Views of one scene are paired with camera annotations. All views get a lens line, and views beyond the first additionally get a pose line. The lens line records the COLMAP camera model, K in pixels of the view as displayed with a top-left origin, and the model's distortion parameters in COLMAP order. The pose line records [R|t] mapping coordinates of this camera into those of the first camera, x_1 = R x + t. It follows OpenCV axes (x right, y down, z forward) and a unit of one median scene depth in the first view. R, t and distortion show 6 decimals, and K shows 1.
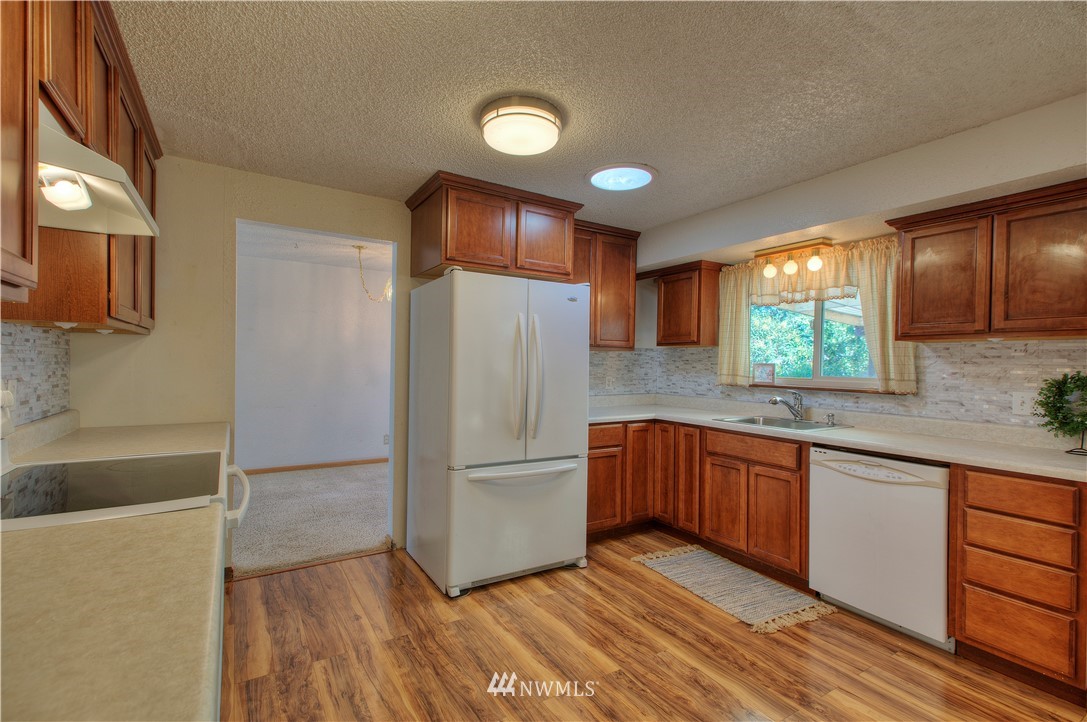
lens RADIAL K [[498.8, 0, 534.7], [0, 498.8, 363.1], [0, 0, 1]] dist [0.026430, -0.005197]
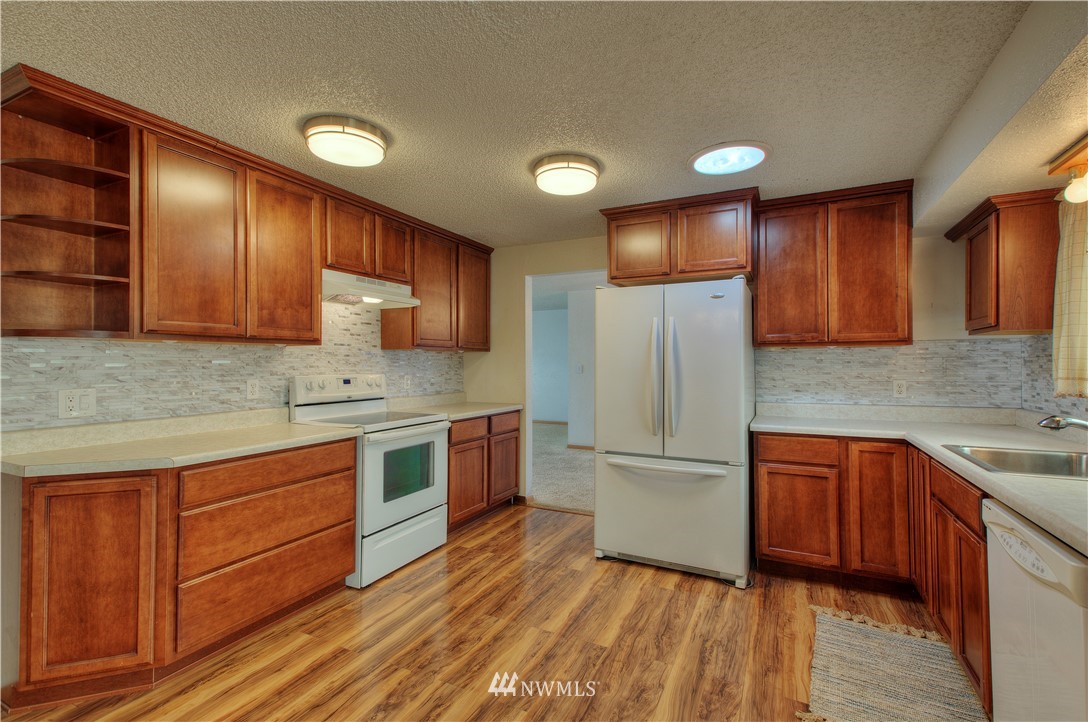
lens RADIAL K [[499.3, 0, 541.4], [0, 499.3, 354.5], [0, 0, 1]] dist [0.026430, -0.005197]
pose [[0.512178, -0.033138, -0.858240, 0.799871], [0.008634, 0.999404, -0.033437, 0.013958], [0.858836, 0.009716, 0.512159, 0.248100]]
